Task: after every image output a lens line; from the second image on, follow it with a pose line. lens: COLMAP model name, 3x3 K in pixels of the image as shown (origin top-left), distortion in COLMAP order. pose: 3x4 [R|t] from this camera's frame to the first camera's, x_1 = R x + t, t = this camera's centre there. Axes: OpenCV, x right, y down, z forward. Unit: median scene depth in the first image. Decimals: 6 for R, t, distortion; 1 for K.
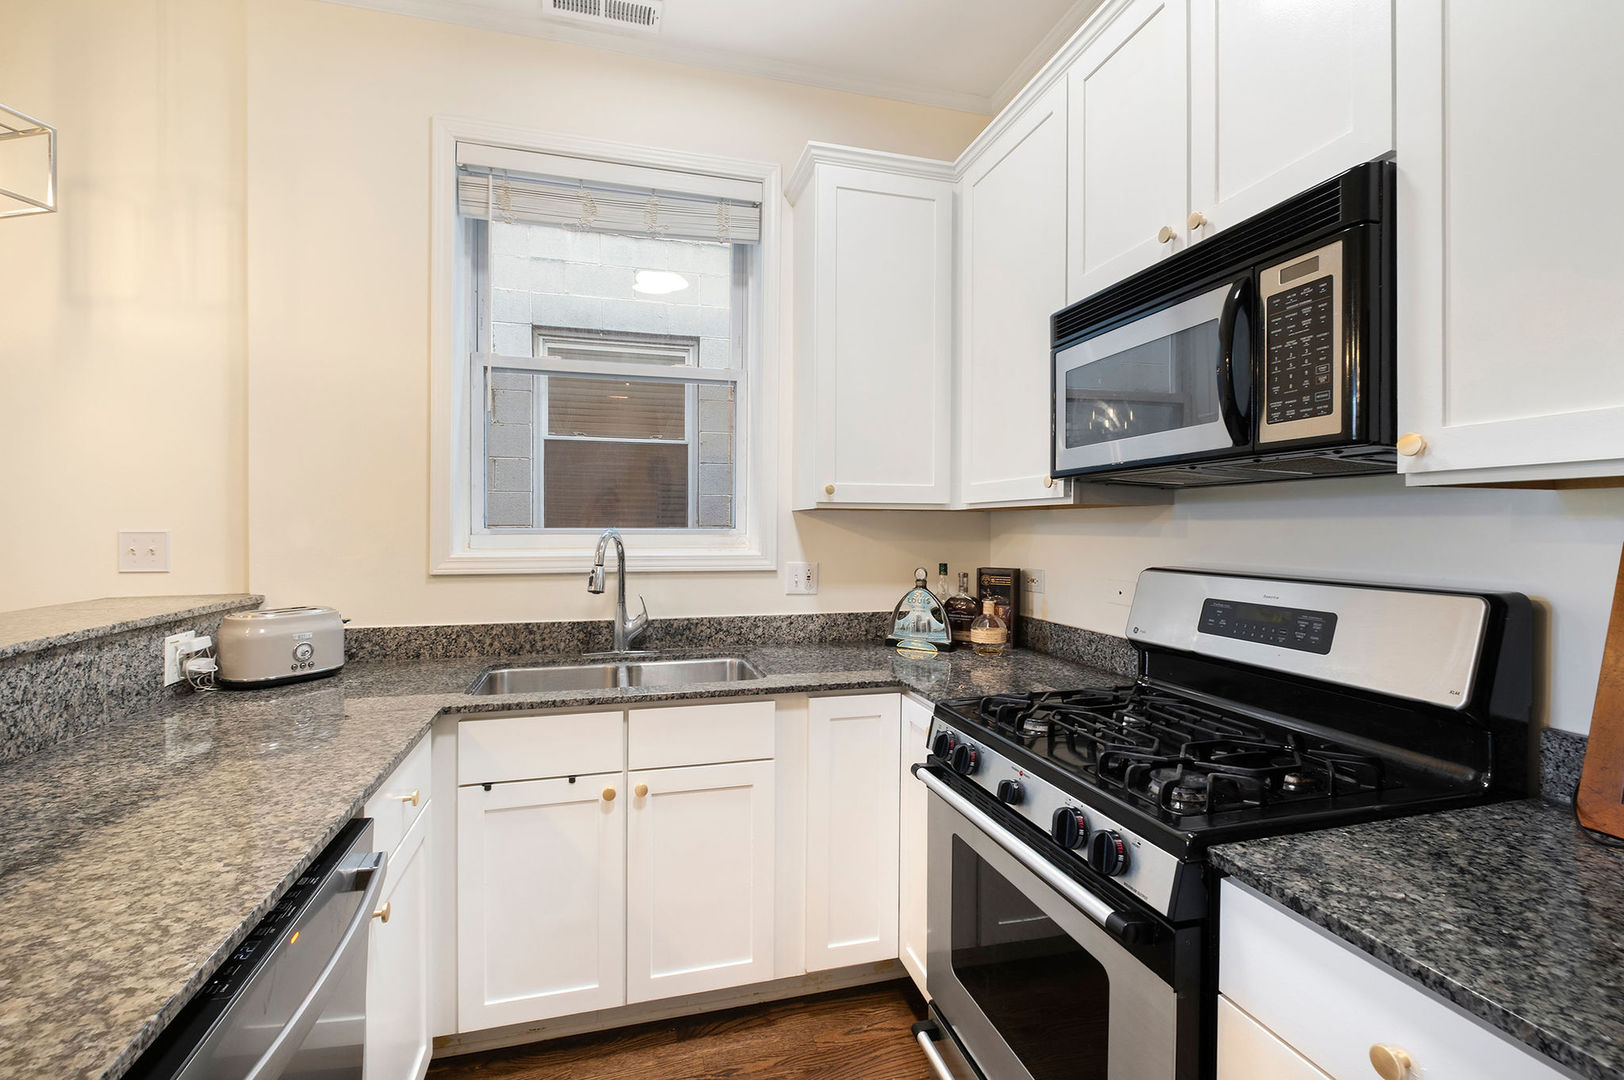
lens RADIAL K [[712.7, 0, 806.4], [0, 712.7, 534.3], [0, 0, 1]] dist [-0.004409, -0.002763]
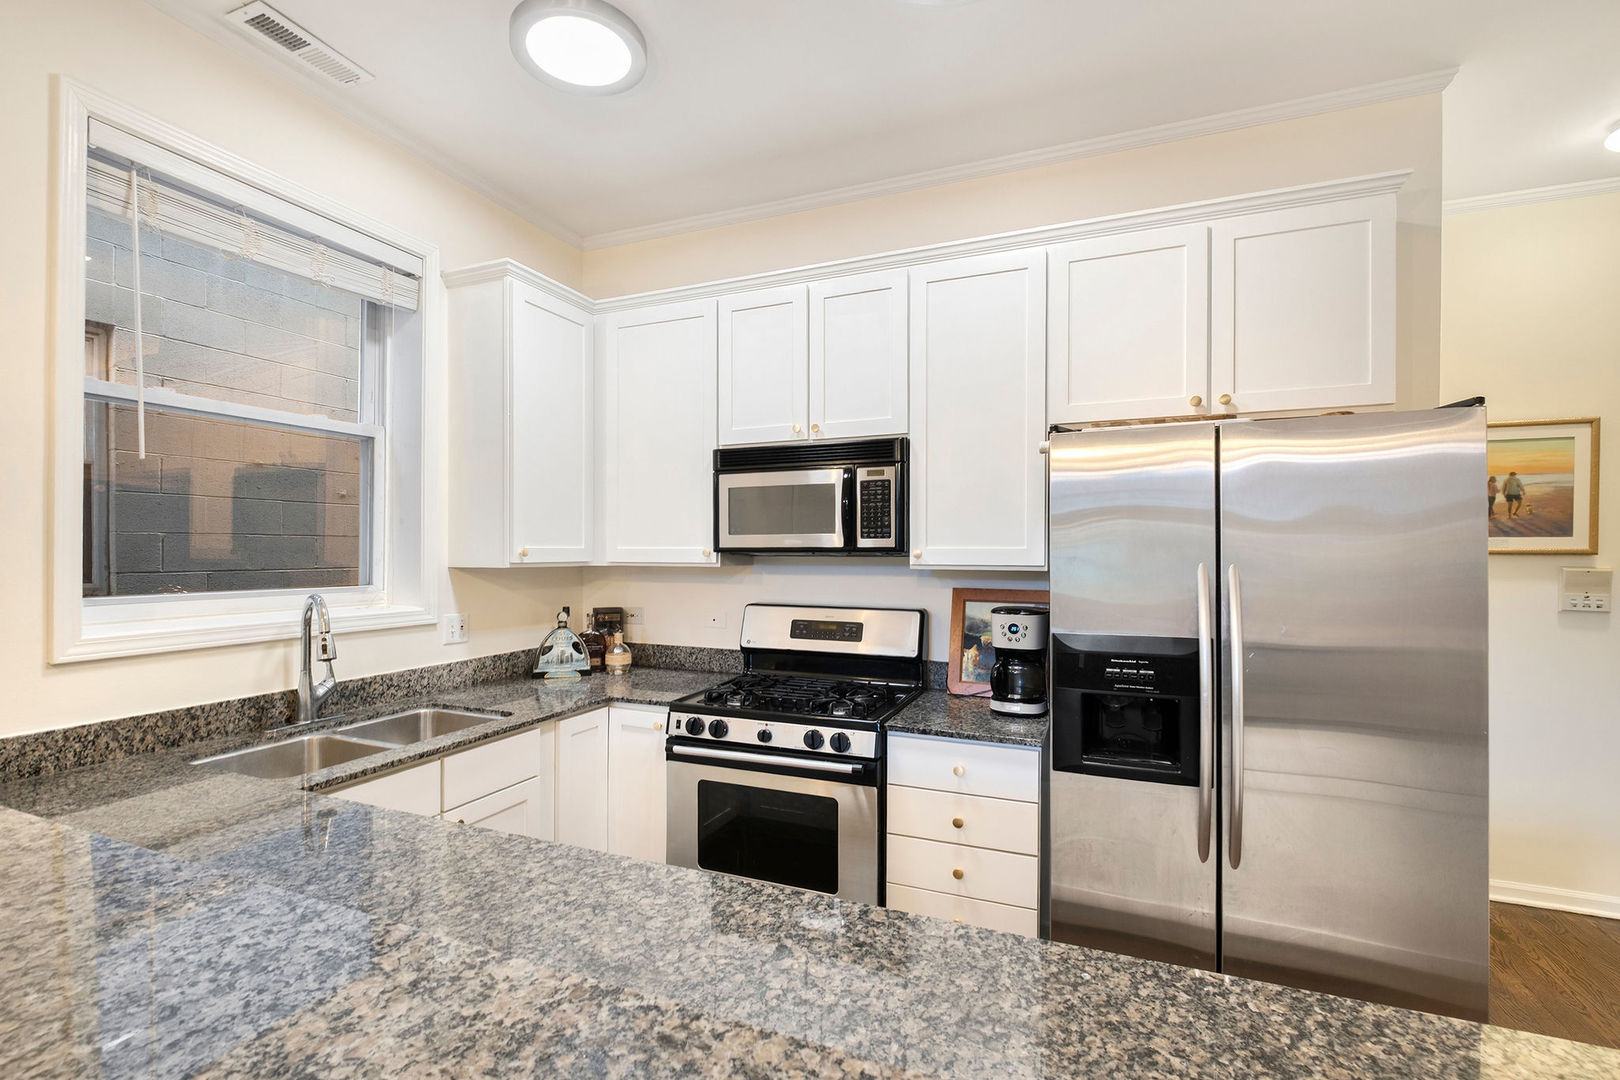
lens RADIAL K [[710.9, 0, 805.4], [0, 710.9, 557.5], [0, 0, 1]] dist [-0.004409, -0.002763]
pose [[0.620185, -0.007446, 0.784421, -0.621130], [0.007197, 0.999967, 0.003803, -0.056074], [-0.784423, 0.003287, 0.620218, -0.117818]]
